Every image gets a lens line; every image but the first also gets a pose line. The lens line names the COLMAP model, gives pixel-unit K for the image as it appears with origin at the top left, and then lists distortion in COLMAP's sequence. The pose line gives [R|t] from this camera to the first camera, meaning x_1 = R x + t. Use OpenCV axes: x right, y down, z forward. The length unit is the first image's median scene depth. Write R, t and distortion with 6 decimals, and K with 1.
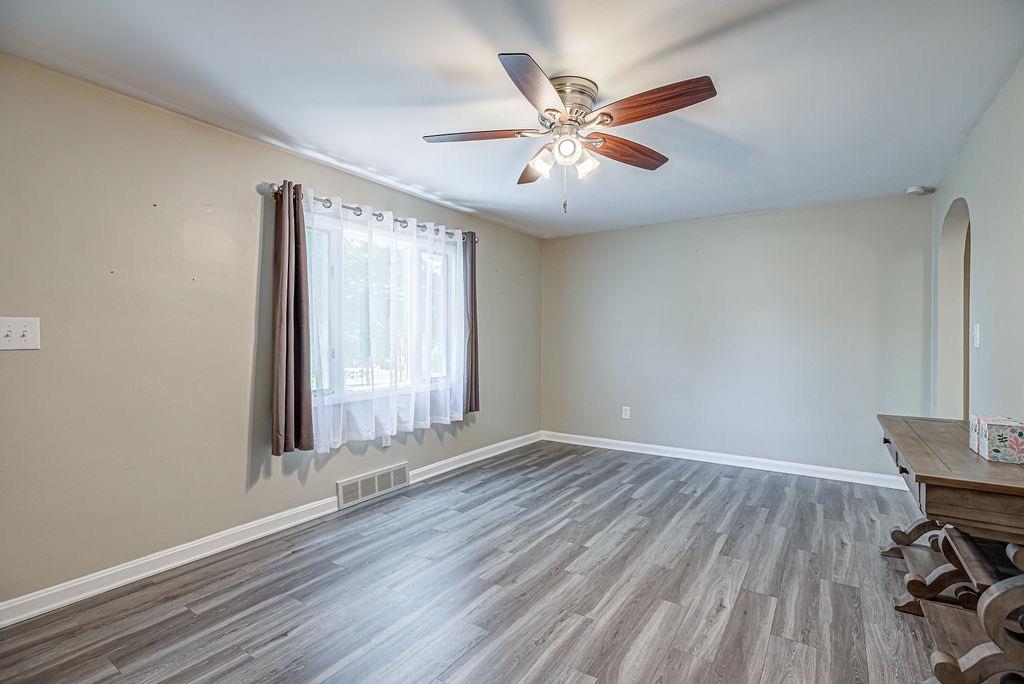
lens RADIAL K [[468.9, 0, 513.7], [0, 468.9, 341.4], [0, 0, 1]] dist [-0.003629, 0.000074]
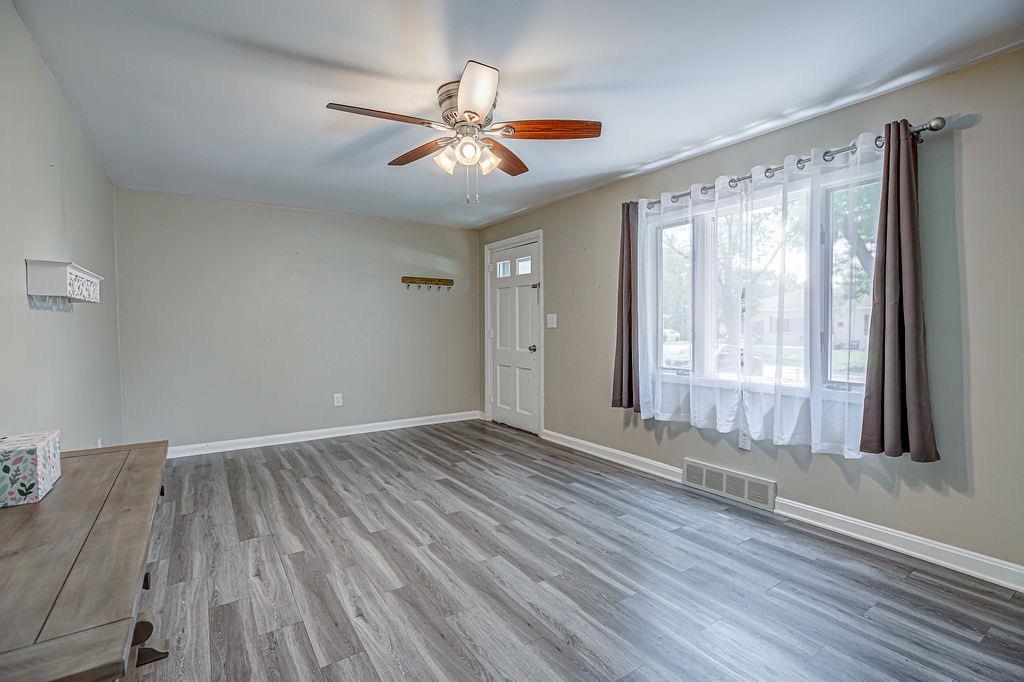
lens RADIAL K [[468.9, 0, 508.7], [0, 468.9, 334.0], [0, 0, 1]] dist [-0.003629, 0.000074]
pose [[-0.375111, 0.022614, -0.926704, 0.803683], [0.000726, 0.999709, 0.024101, -0.005010], [0.926980, 0.008368, -0.375018, 1.102742]]
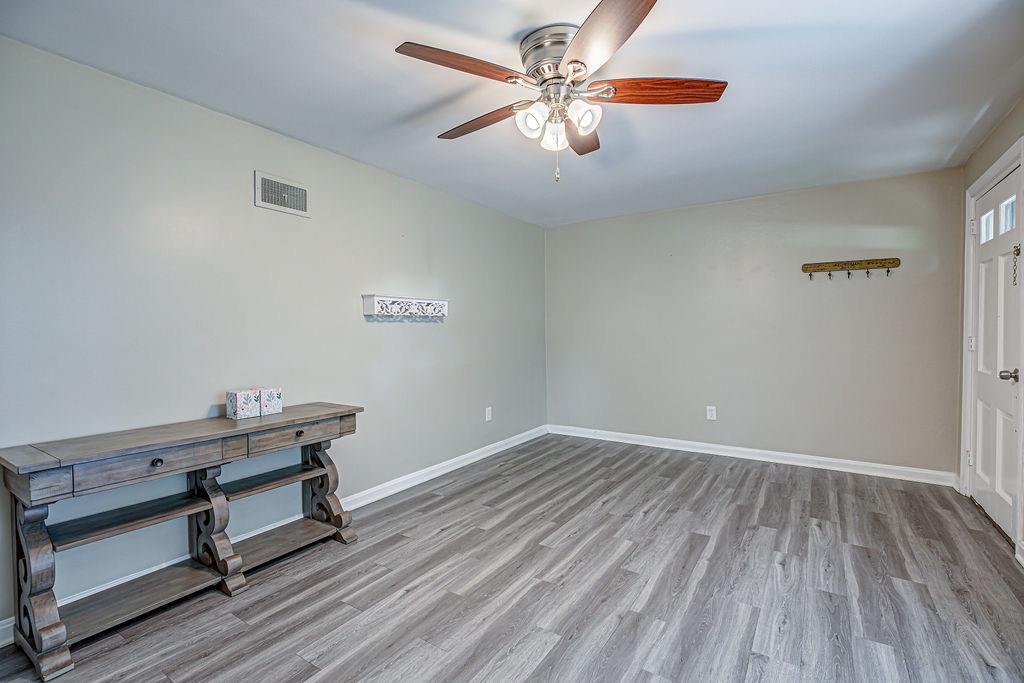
lens RADIAL K [[468.9, 0, 510.3], [0, 468.9, 343.9], [0, 0, 1]] dist [-0.003629, 0.000074]
pose [[-0.999877, 0.009461, -0.012521, 0.155328], [0.008995, 0.999285, 0.036718, -0.010486], [0.012859, 0.036601, -0.999247, 1.381363]]
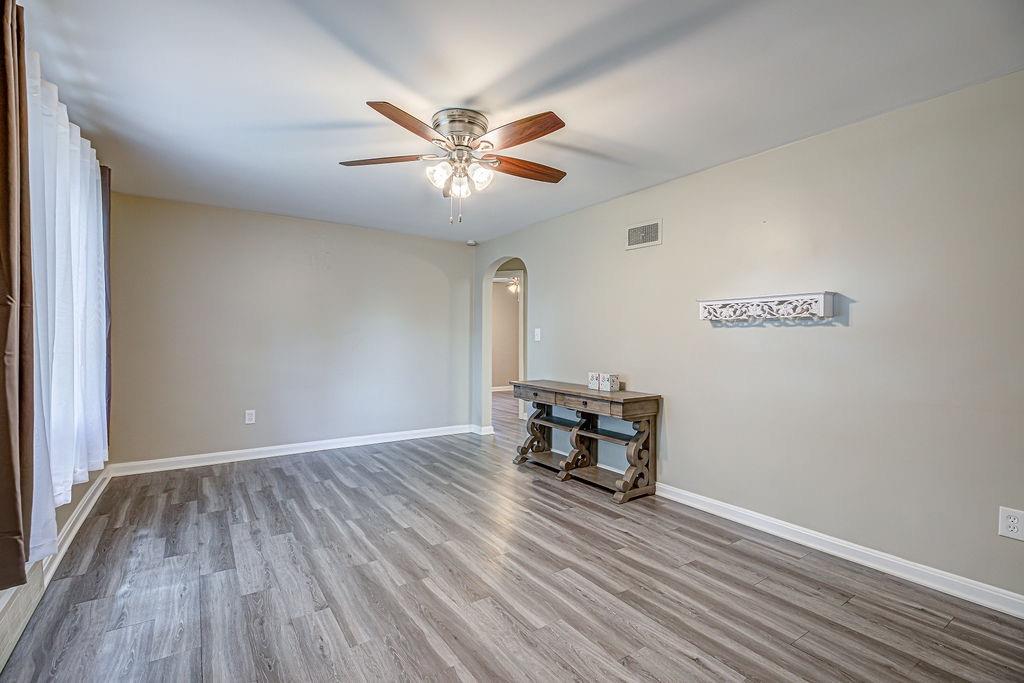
lens RADIAL K [[468.9, 0, 513.7], [0, 468.9, 340.5], [0, 0, 1]] dist [-0.003629, 0.000074]
pose [[0.360202, -0.004945, 0.932861, -0.673365], [-0.002622, 0.999977, 0.006313, -0.000568], [-0.932871, -0.004720, 0.360180, 0.340674]]
